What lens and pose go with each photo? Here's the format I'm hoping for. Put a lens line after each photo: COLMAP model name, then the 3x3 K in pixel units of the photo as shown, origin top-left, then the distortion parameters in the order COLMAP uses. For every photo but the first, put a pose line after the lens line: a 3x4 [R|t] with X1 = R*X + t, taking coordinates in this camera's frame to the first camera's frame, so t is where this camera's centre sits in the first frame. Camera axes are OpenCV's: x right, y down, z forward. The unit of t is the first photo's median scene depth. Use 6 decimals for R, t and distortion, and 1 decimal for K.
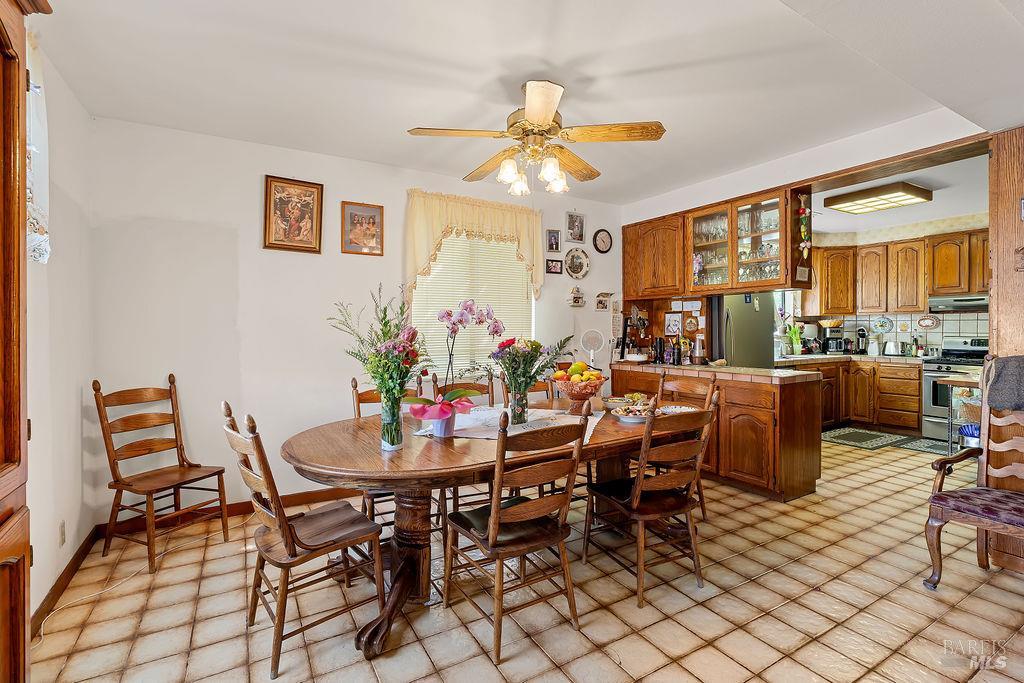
lens RADIAL K [[462.6, 0, 512.8], [0, 462.6, 334.0], [0, 0, 1]] dist [-0.011940, 0.002753]
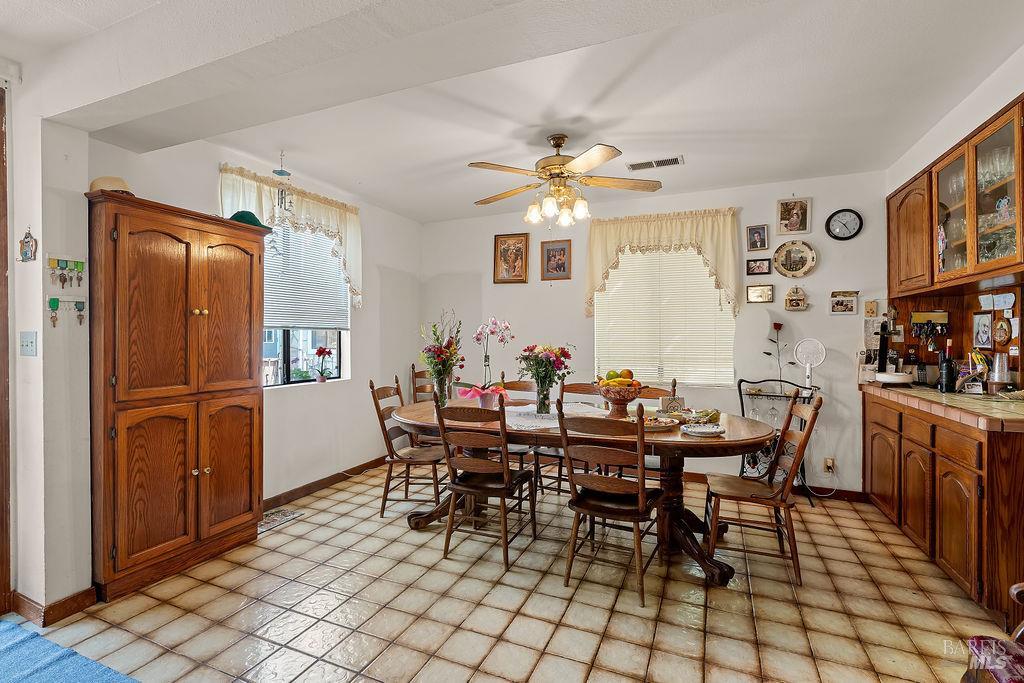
lens RADIAL K [[462.6, 0, 510.2], [0, 462.6, 337.6], [0, 0, 1]] dist [-0.011940, 0.002753]
pose [[0.597257, 0.003263, -0.802043, 0.468891], [-0.009835, 0.999946, -0.003255, -0.003145], [0.801989, 0.009832, 0.597257, 0.091204]]
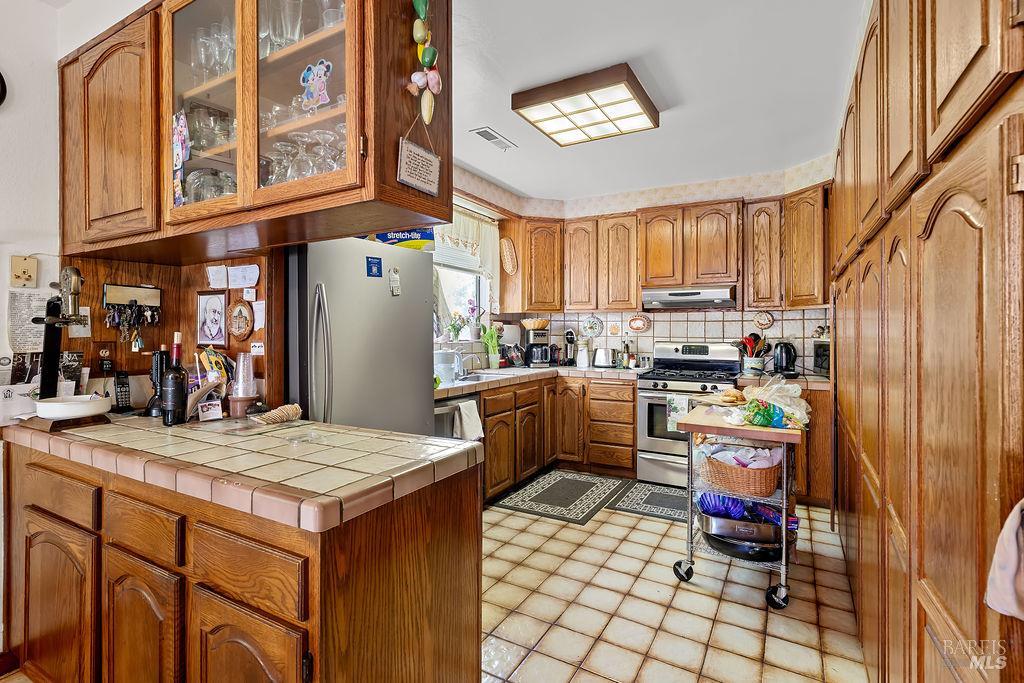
lens RADIAL K [[493.9, 0, 510.3], [0, 493.9, 329.4], [0, 0, 1]] dist [-0.003301, 0.001474]
pose [[0.865802, 0.006100, 0.500350, 0.360475], [0.000696, 0.999910, -0.013395, -0.005441], [-0.500386, 0.011945, 0.865720, 0.466825]]
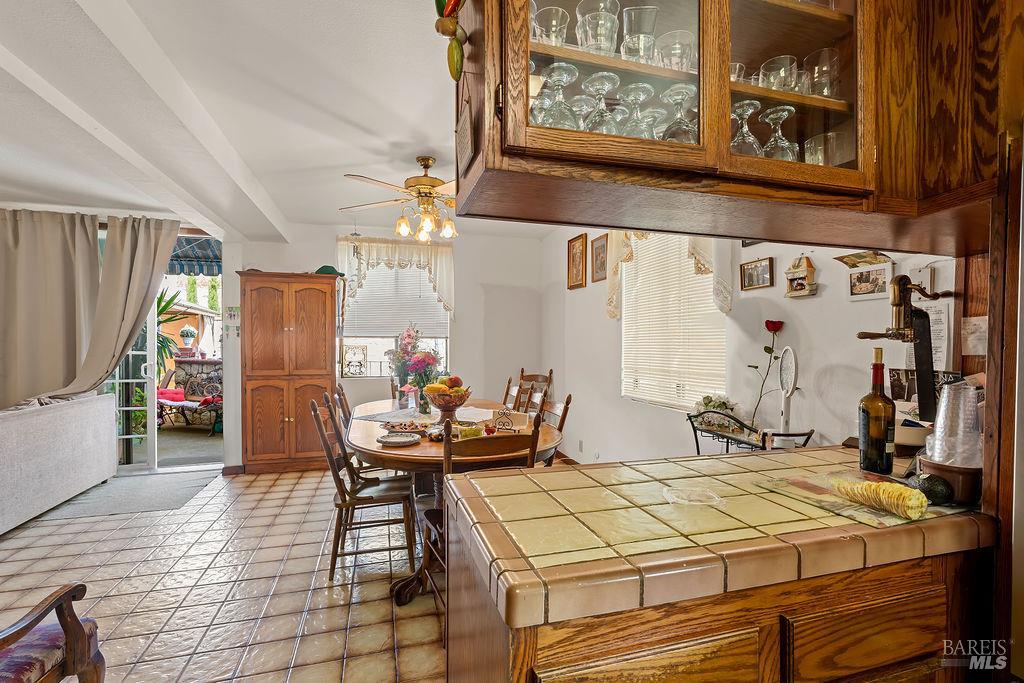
lens RADIAL K [[462.6, 0, 516.8], [0, 462.6, 350.2], [0, 0, 1]] dist [-0.011940, 0.002753]
pose [[-0.236923, 0.014319, -0.971423, 0.630943], [-0.011152, 0.999785, 0.017457, -0.009921], [0.971464, 0.014969, -0.236712, 0.785503]]
